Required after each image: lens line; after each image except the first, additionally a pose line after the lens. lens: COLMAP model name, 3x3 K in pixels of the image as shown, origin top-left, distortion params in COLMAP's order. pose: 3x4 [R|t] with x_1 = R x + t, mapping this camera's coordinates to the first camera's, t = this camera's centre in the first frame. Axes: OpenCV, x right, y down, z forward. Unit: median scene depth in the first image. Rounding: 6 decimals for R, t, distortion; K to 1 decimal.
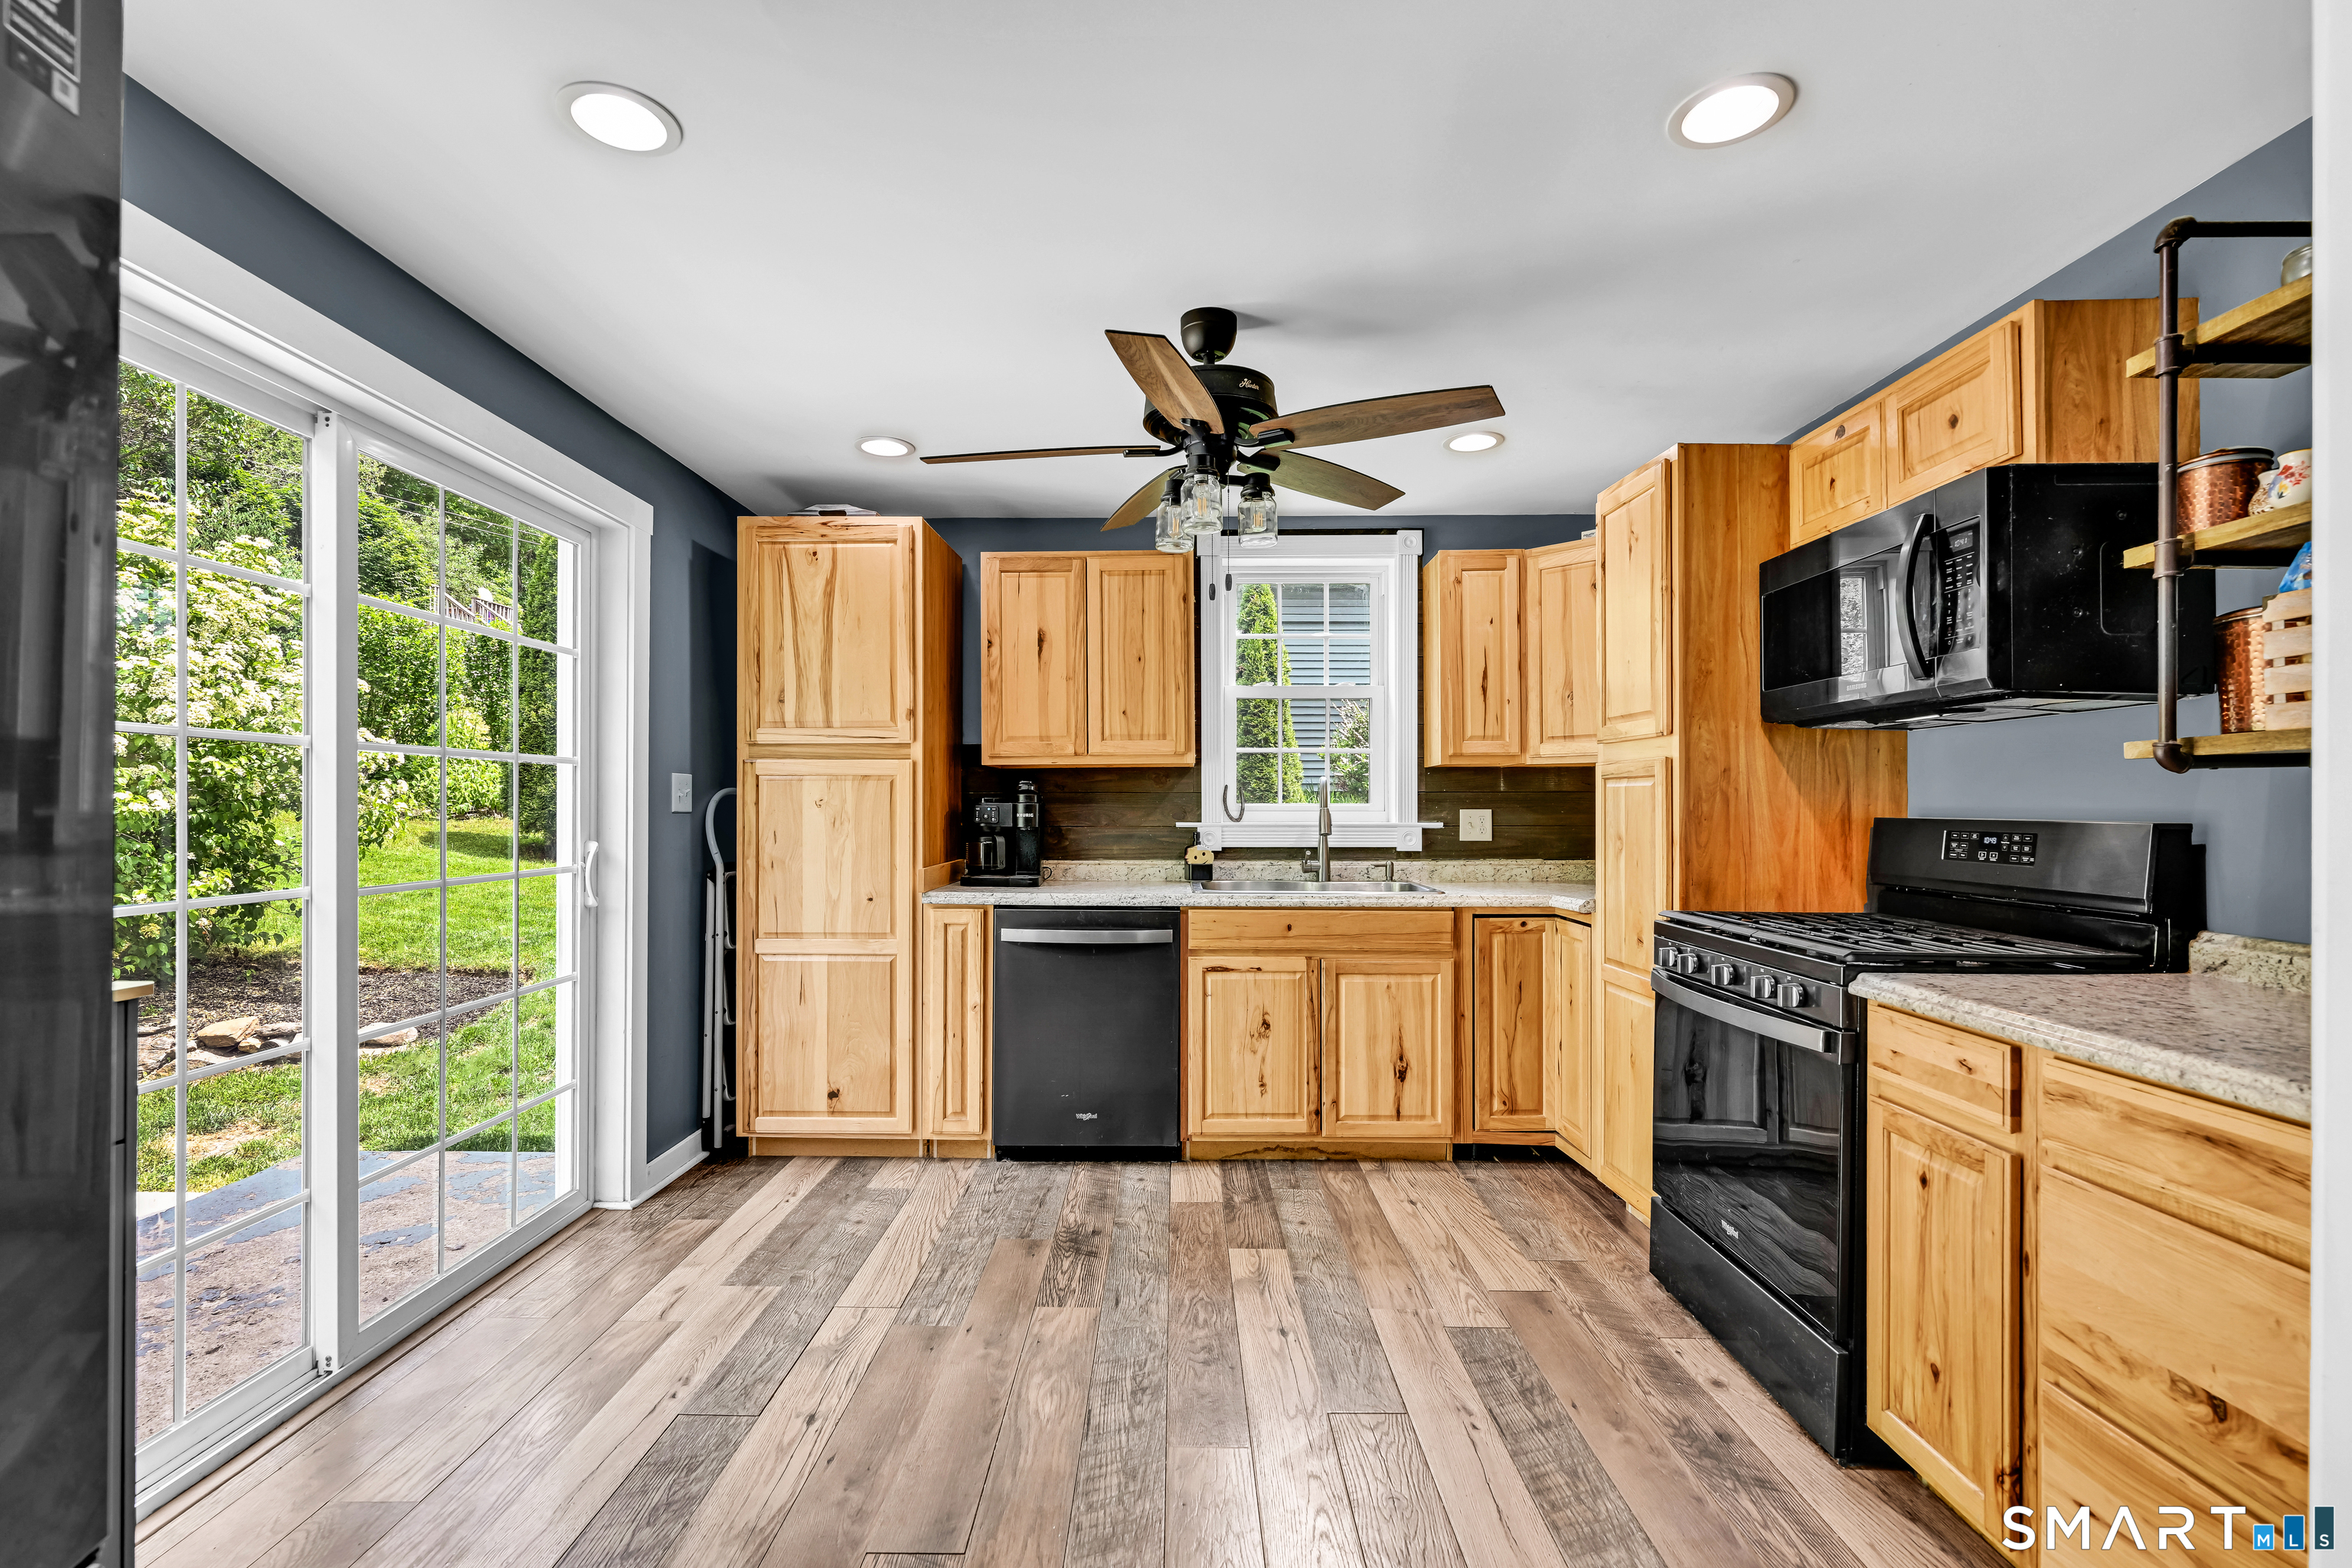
lens RADIAL K [[1080.7, 0, 1172.1], [0, 1080.7, 793.1], [0, 0, 1]] dist [0.003508, 0.000358]
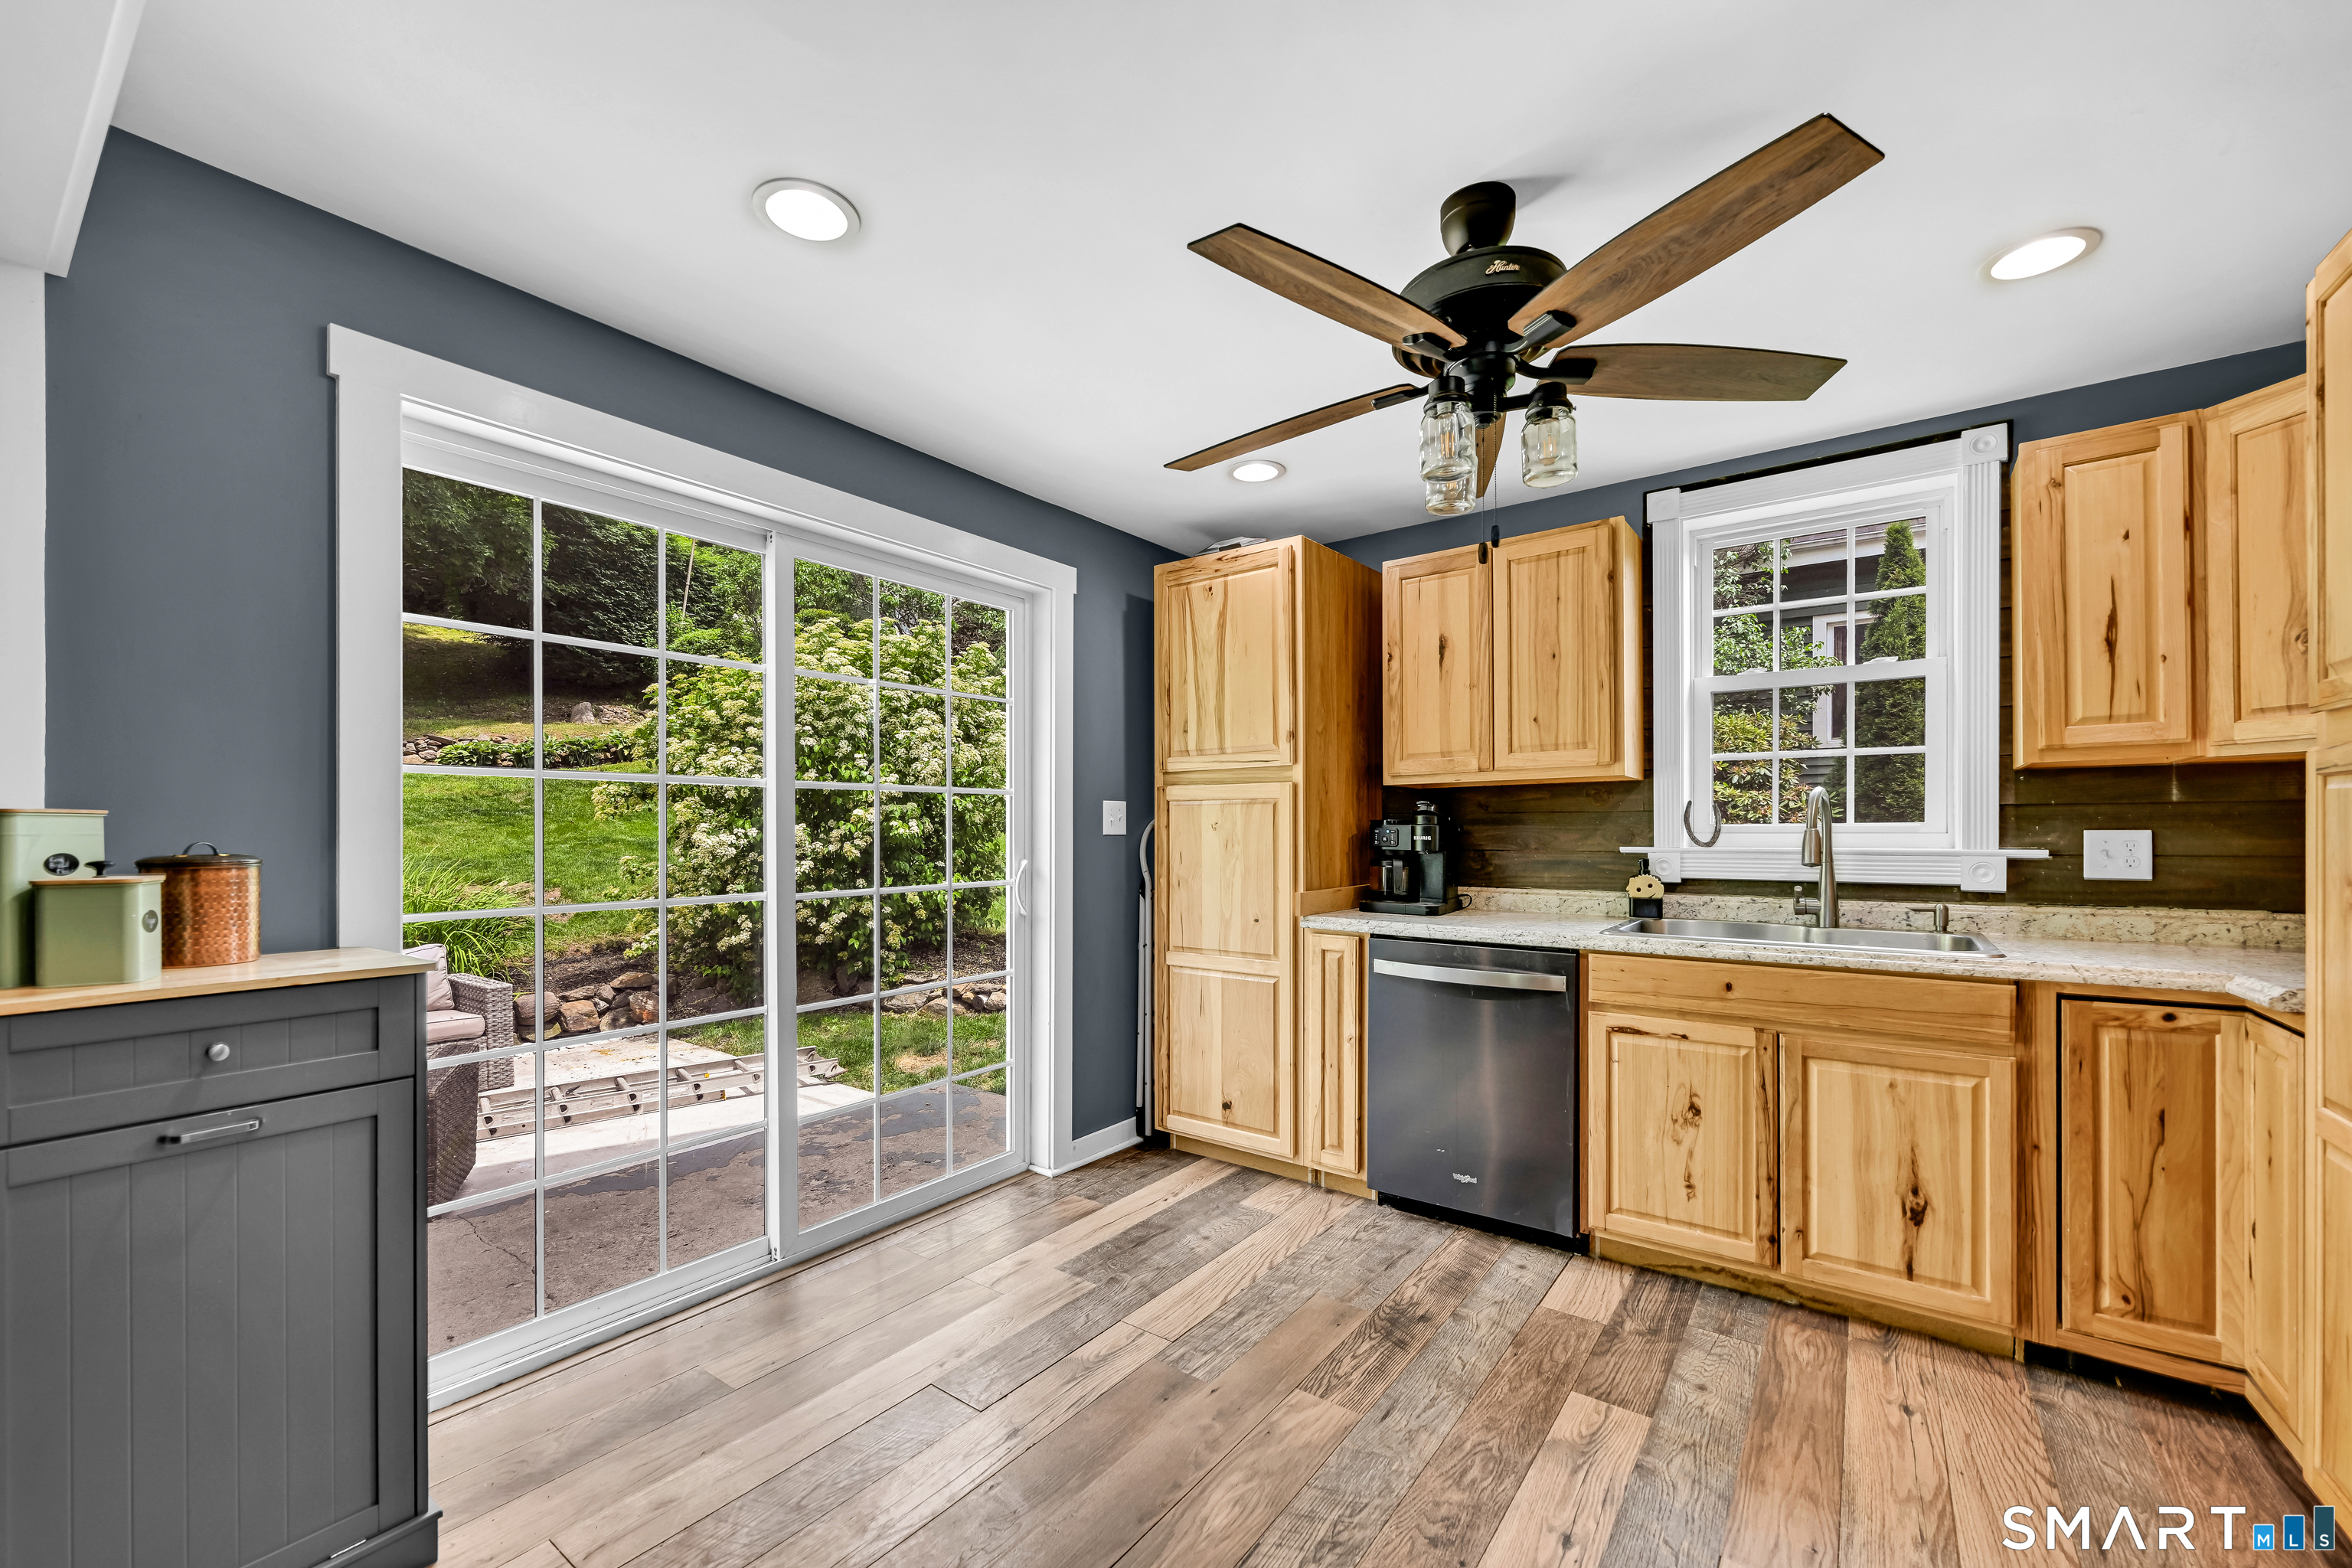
lens RADIAL K [[968.4, 0, 1155.5], [0, 968.4, 827.2], [0, 0, 1]] dist [0.000885, -0.000358]
pose [[0.802263, -0.004885, -0.596951, 0.189740], [0.011253, 0.999913, 0.006941, 0.003007], [0.596865, -0.012286, 0.802248, 0.213627]]
